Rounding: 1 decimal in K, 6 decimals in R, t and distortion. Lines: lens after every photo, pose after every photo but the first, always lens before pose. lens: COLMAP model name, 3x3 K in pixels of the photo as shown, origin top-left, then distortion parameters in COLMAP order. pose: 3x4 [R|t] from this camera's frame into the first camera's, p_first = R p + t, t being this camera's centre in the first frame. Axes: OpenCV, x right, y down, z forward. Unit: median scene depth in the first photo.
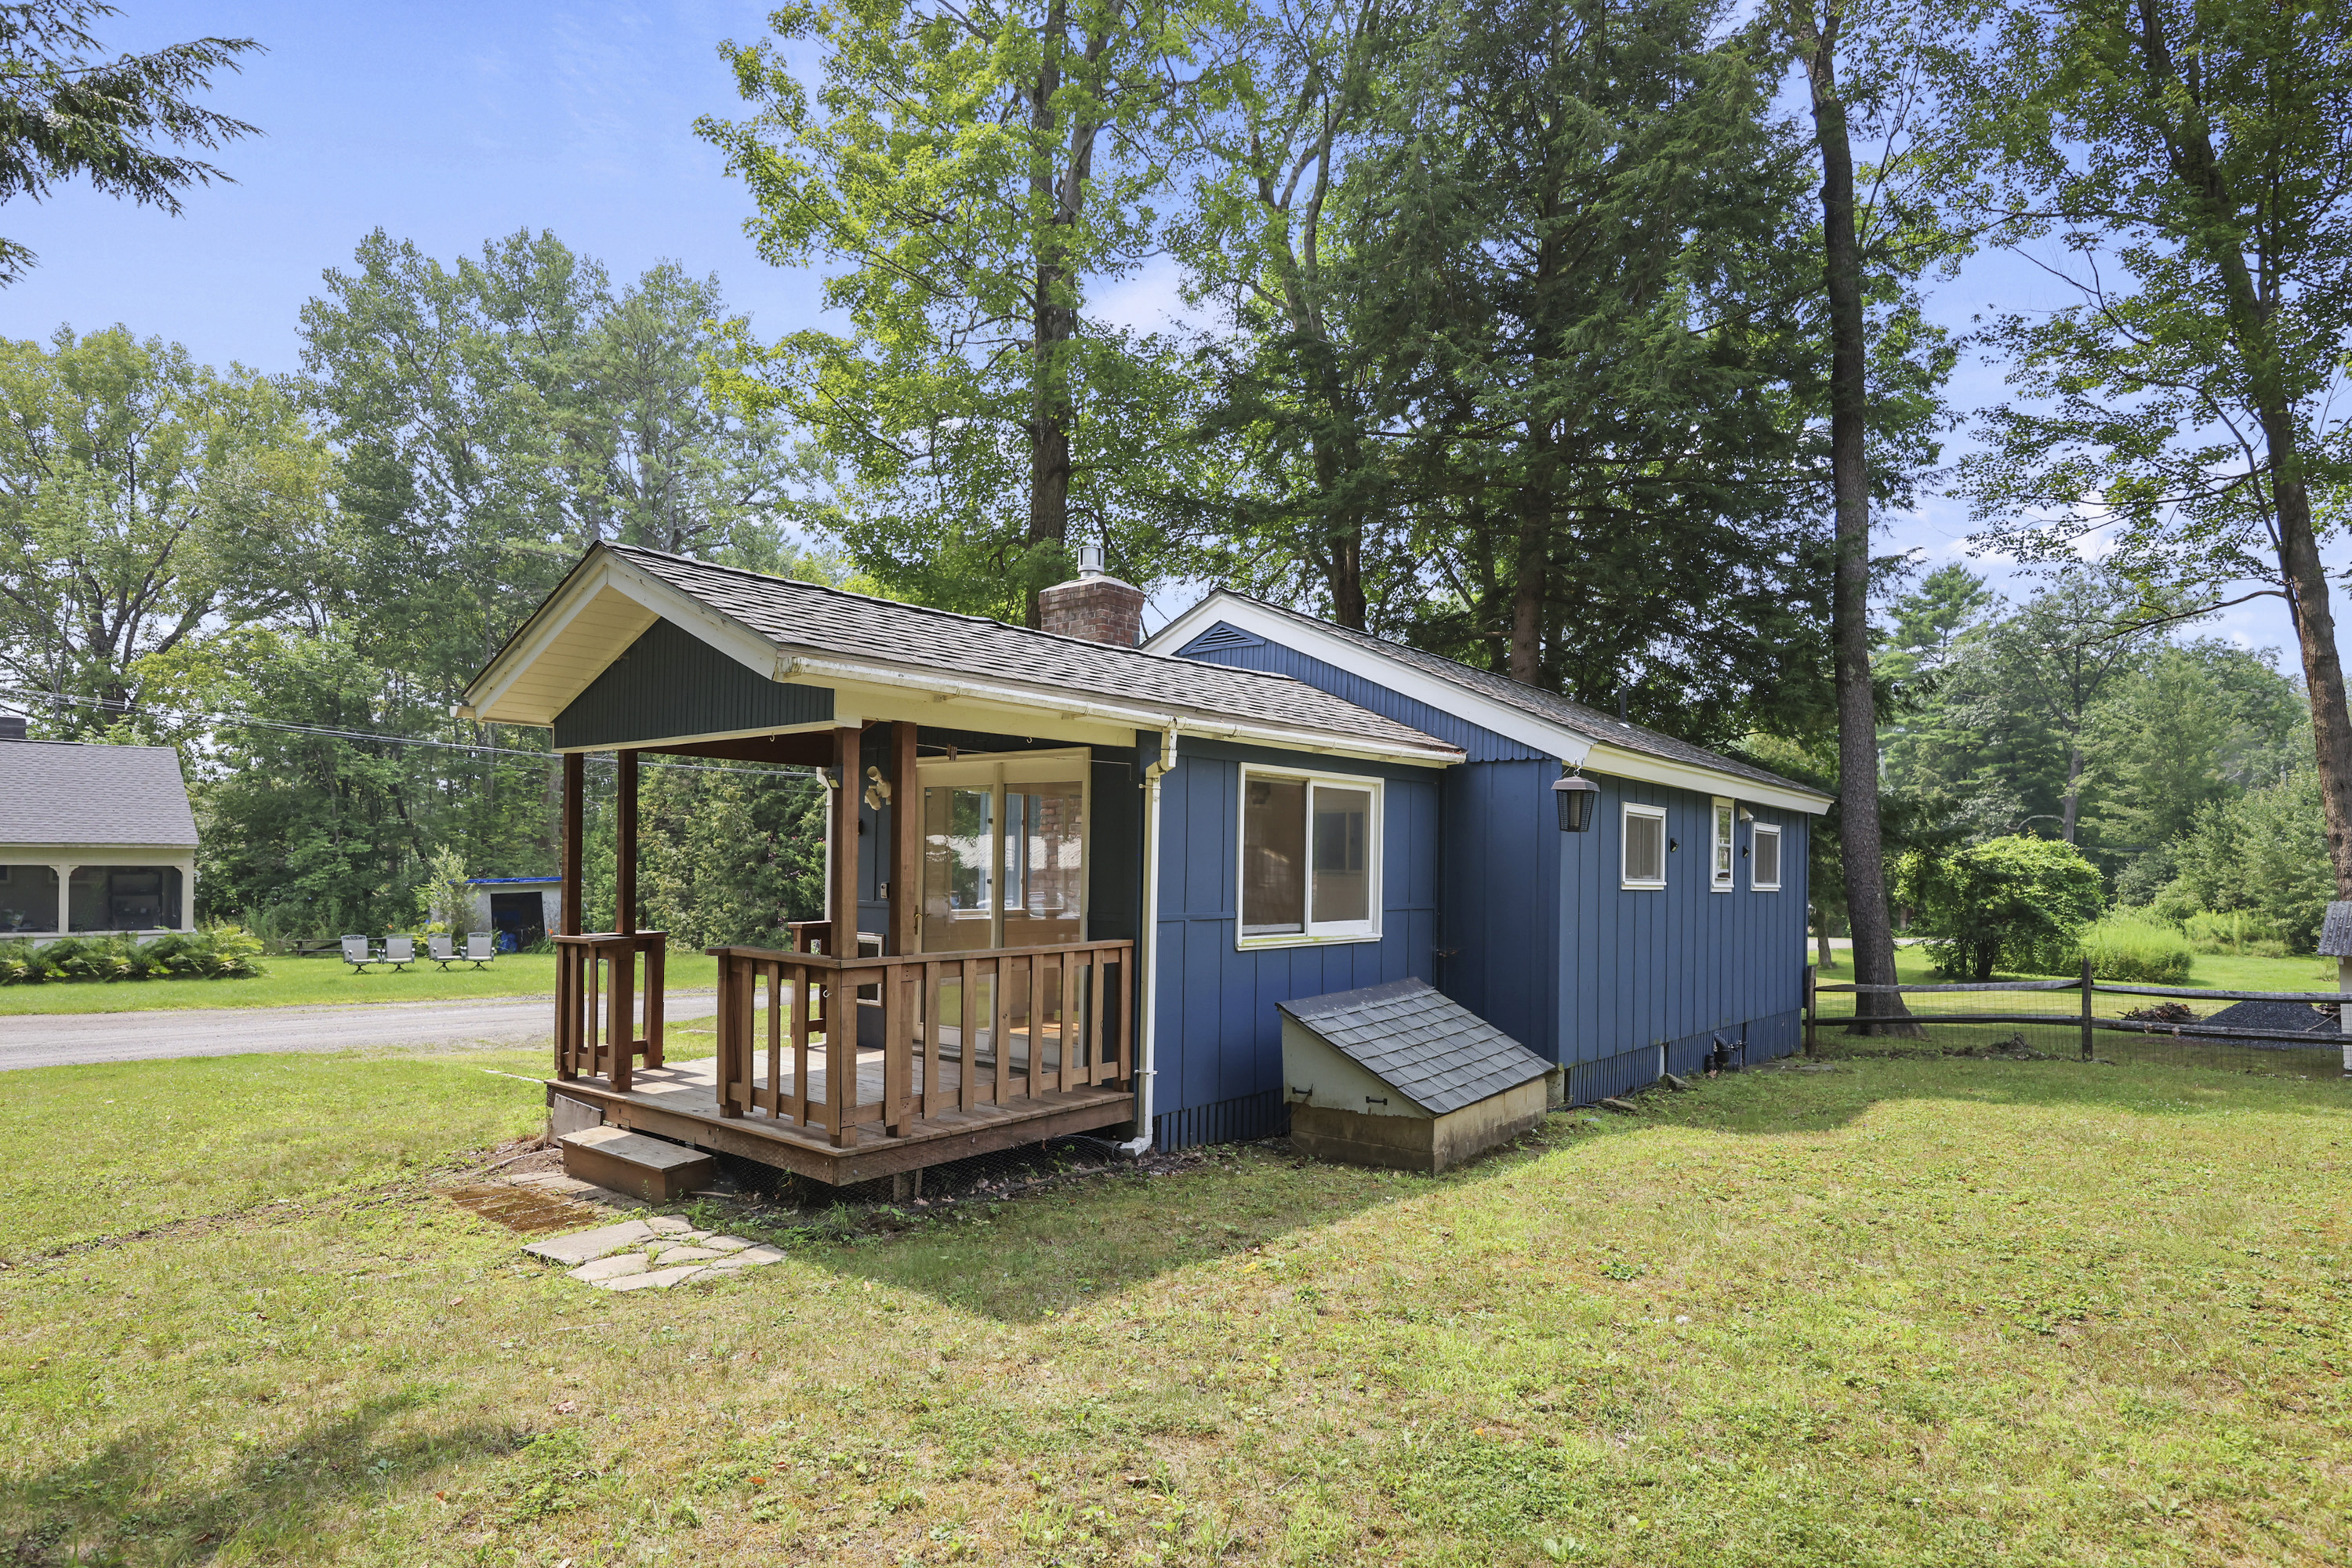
lens RADIAL K [[1301.6, 0, 1180.3], [0, 1301.6, 812.5], [0, 0, 1]] dist [0.002575, 0.001030]
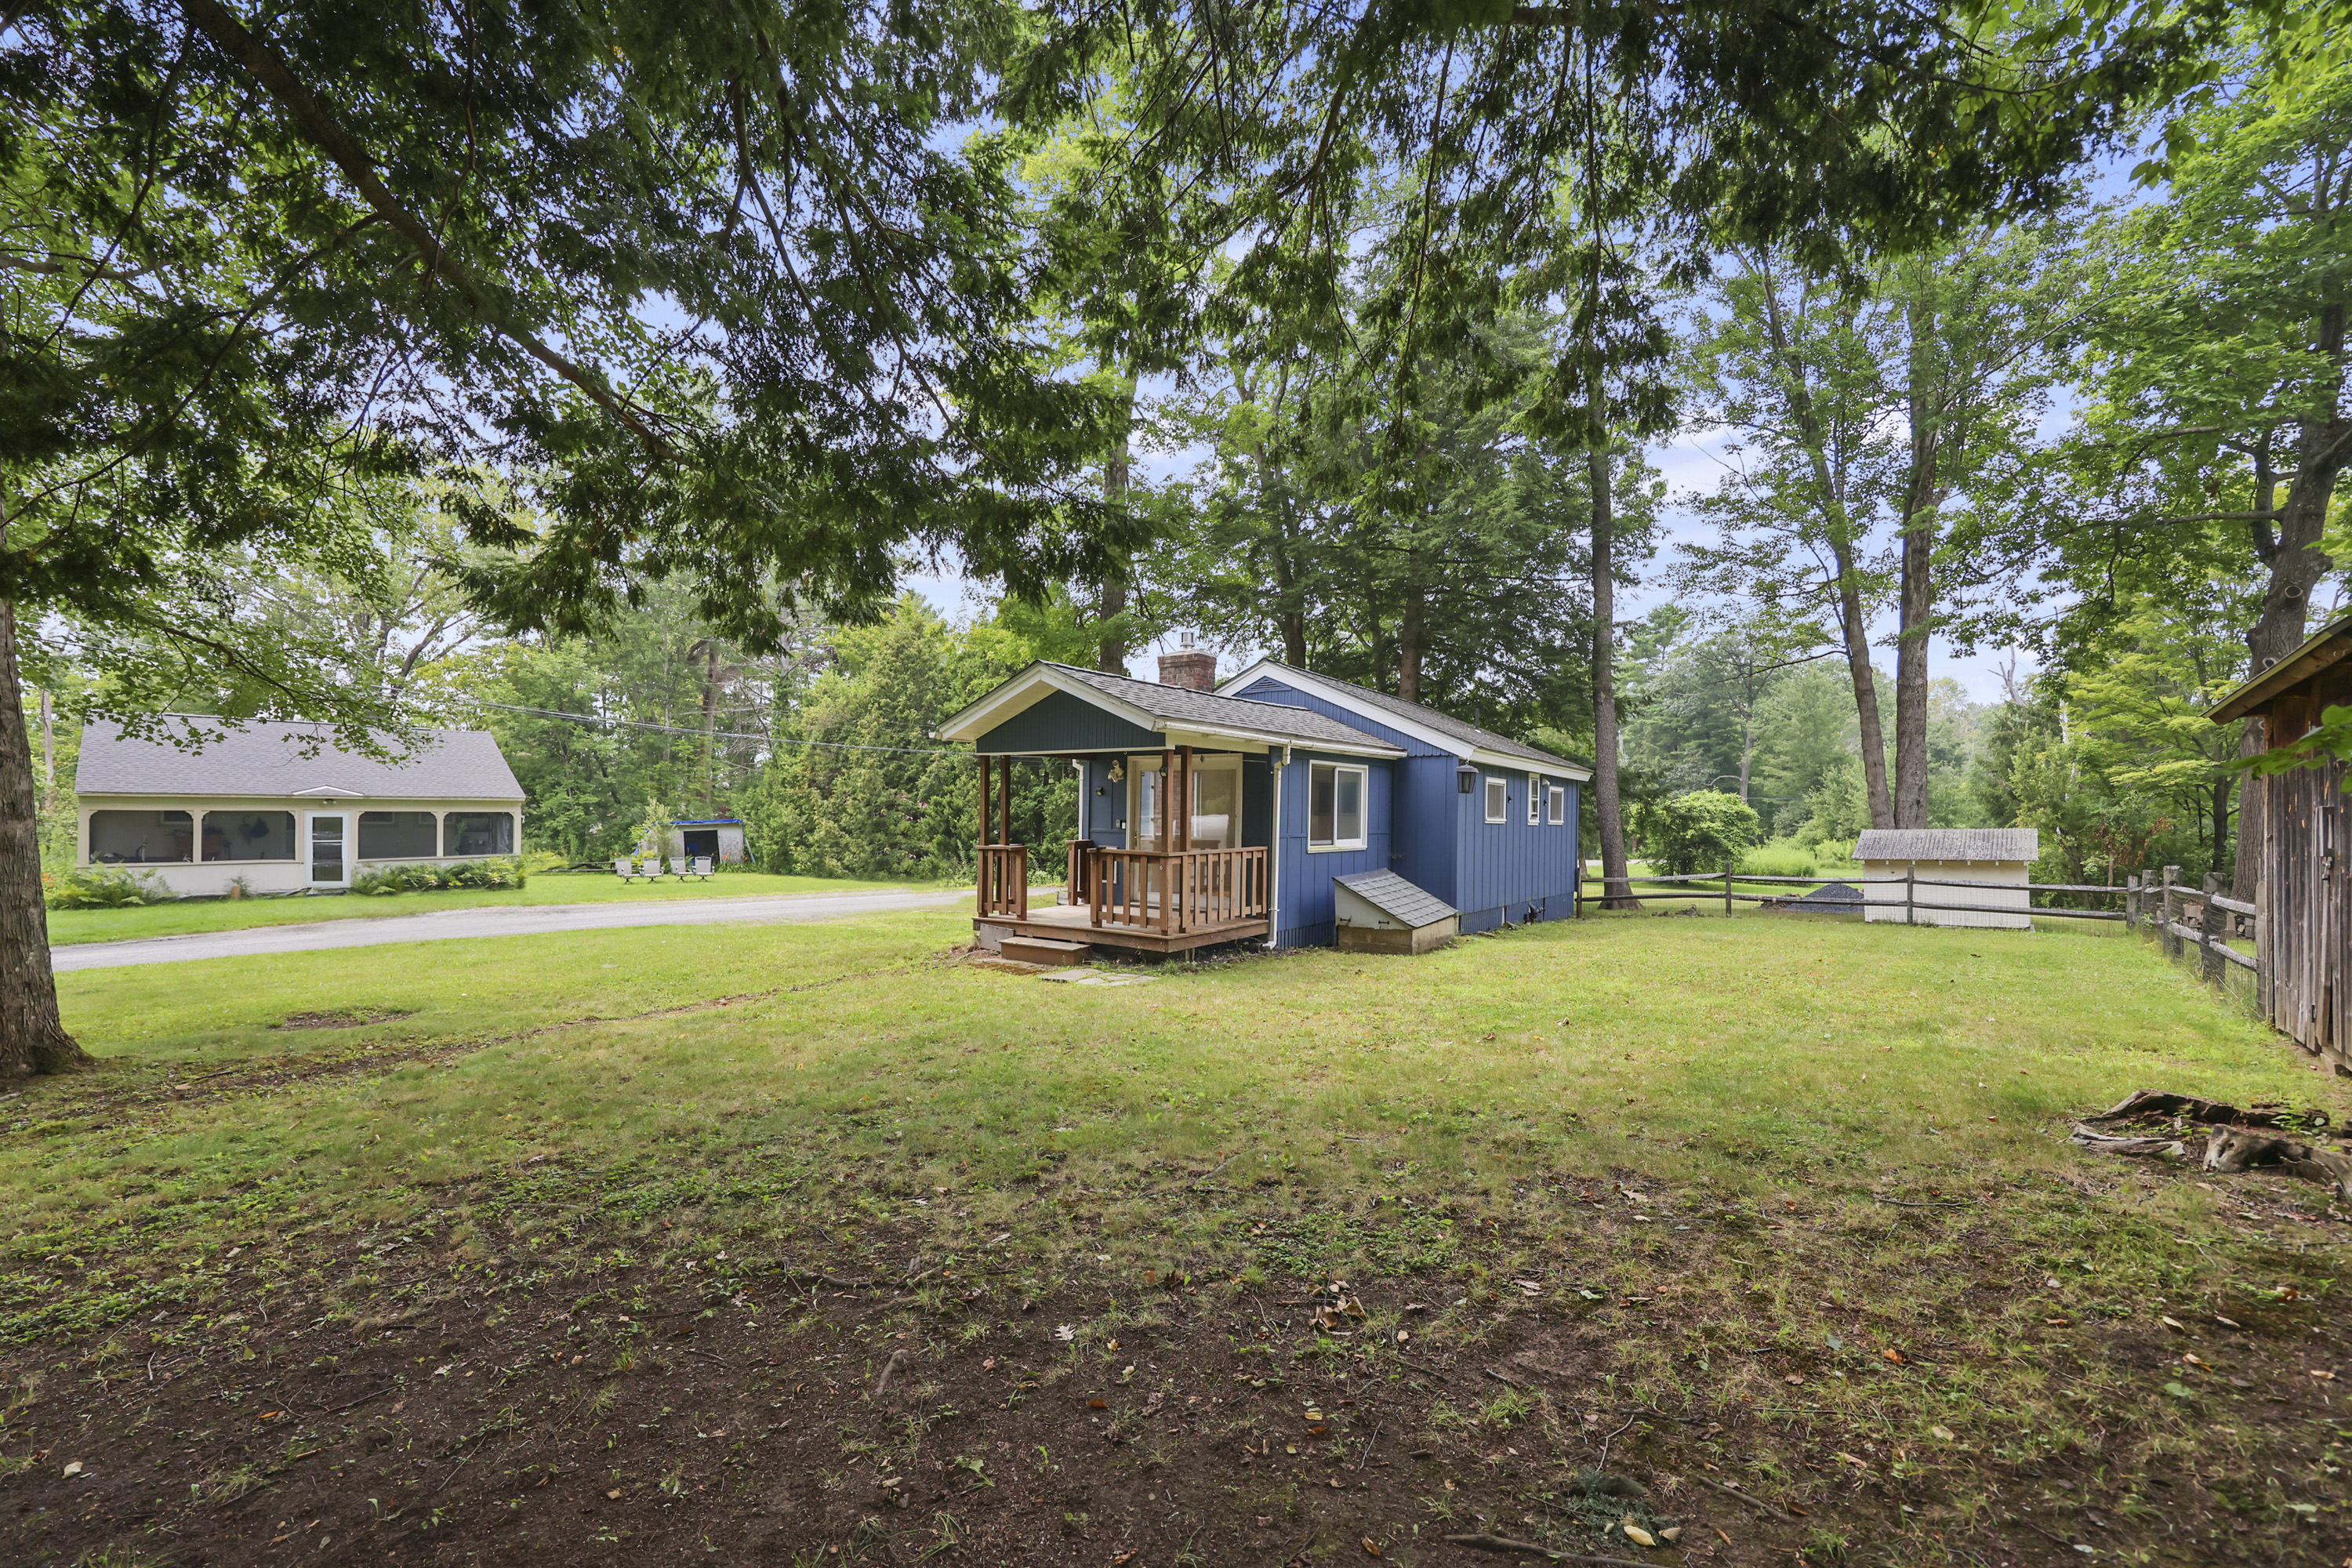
lens RADIAL K [[942.5, 0, 1176.0], [0, 942.5, 784.0], [0, 0, 1]] dist [-0.000758, -0.000052]
pose [[0.998565, -0.000250, 0.053547, -0.103294], [-0.000389, 0.999929, 0.011922, -0.007766], [-0.053546, -0.011926, 0.998494, -0.193371]]
